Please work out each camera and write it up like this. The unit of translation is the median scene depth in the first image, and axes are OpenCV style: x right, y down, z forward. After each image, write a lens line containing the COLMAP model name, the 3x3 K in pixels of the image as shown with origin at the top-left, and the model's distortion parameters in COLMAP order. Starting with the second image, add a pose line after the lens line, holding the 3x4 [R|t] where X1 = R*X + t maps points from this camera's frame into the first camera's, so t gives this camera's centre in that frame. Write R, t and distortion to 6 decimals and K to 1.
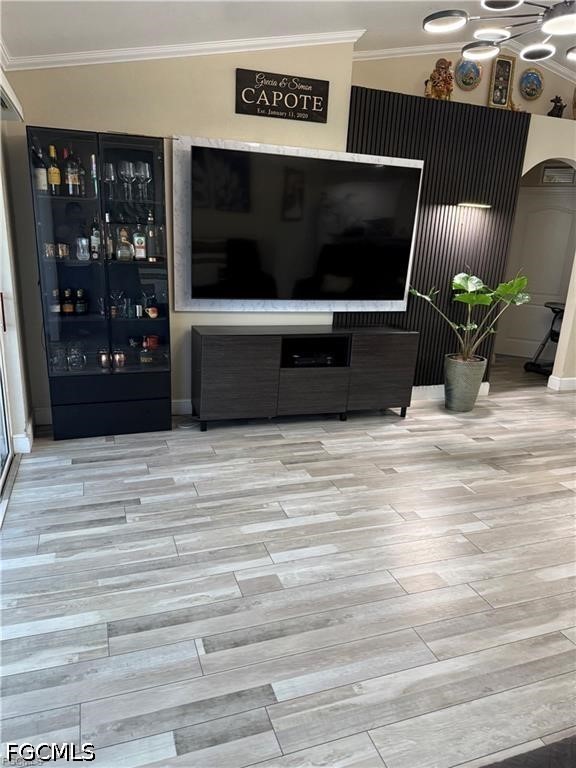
lens RADIAL K [[536.3, 0, 285.8], [0, 536.3, 382.2], [0, 0, 1]] dist [0.005642, 0.000371]
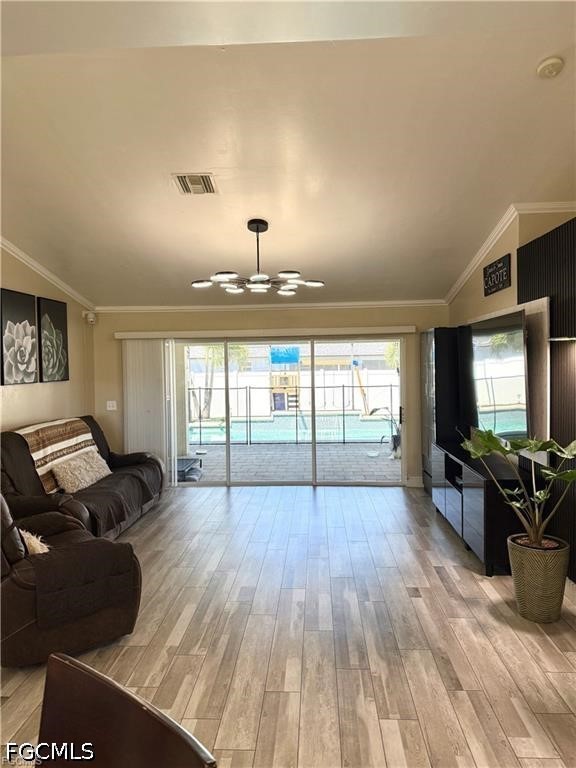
lens RADIAL K [[536.3, 0, 286.6], [0, 536.3, 382.9], [0, 0, 1]] dist [0.005642, 0.000371]
pose [[-0.371857, -0.017994, -0.928116, 1.220893], [-0.266358, 0.959839, 0.088109, -0.240532], [0.889256, 0.279975, -0.361715, 0.979460]]
